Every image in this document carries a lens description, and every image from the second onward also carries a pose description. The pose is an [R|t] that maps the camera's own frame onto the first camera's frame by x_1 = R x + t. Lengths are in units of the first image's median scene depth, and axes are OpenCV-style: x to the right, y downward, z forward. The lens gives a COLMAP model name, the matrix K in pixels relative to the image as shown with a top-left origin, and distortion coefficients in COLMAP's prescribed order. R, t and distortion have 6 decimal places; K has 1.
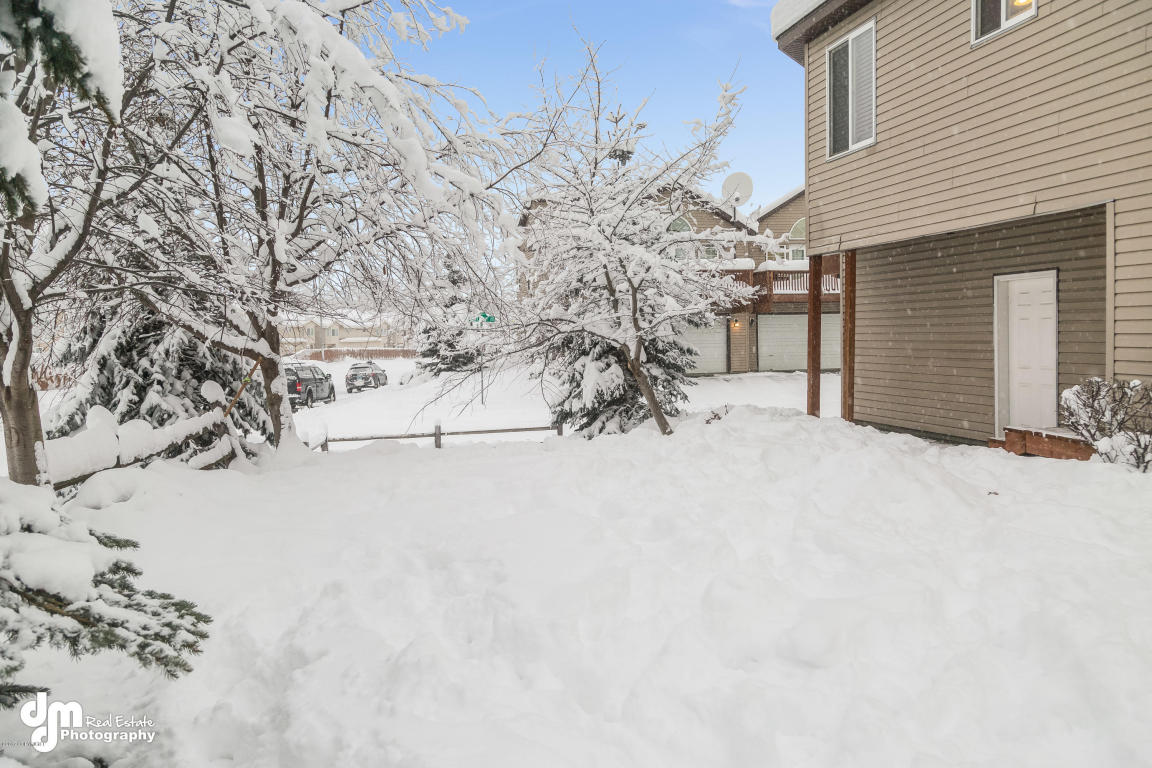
lens RADIAL K [[920.6, 0, 576.0], [0, 920.6, 384.0], [0, 0, 1]] dist [0.007647, 0.002170]
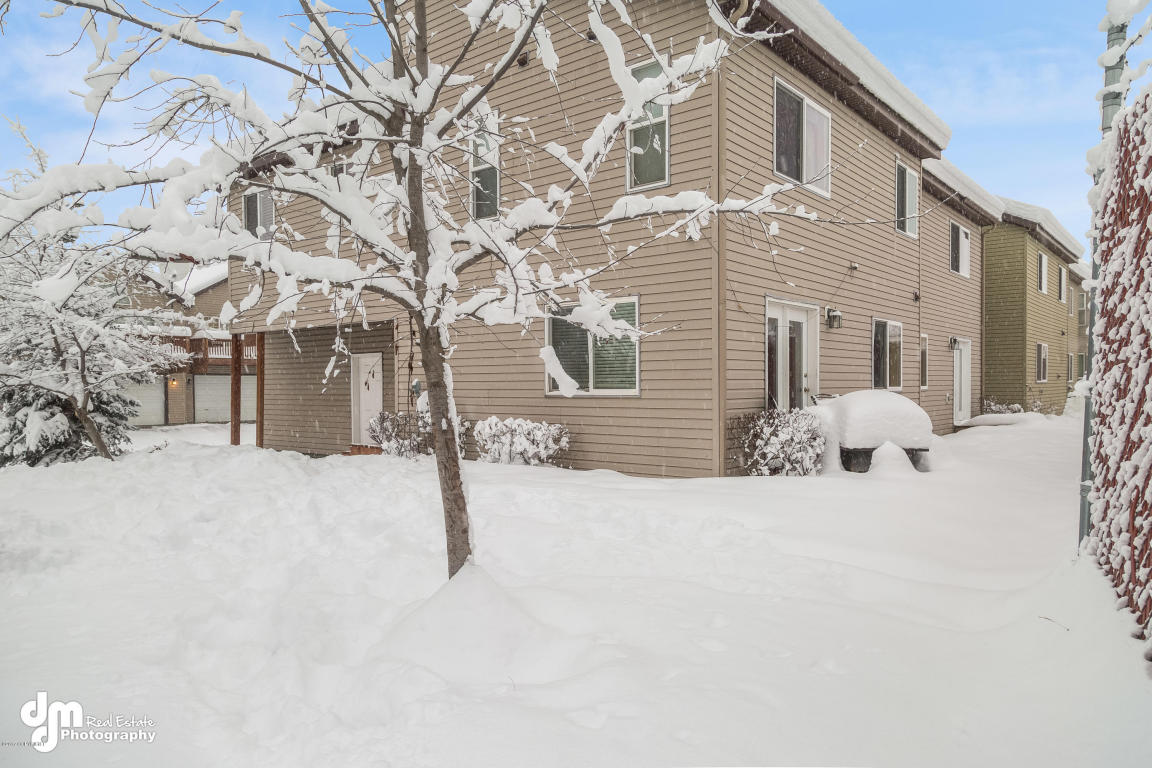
lens RADIAL K [[767.0, 0, 576.8], [0, 767.0, 392.7], [0, 0, 1]] dist [0.006606, 0.004084]
pose [[0.792941, 0.008580, 0.609239, -0.036925], [0.025011, 0.998600, -0.046615, 0.015995], [-0.608785, 0.052201, 0.791616, -0.209072]]
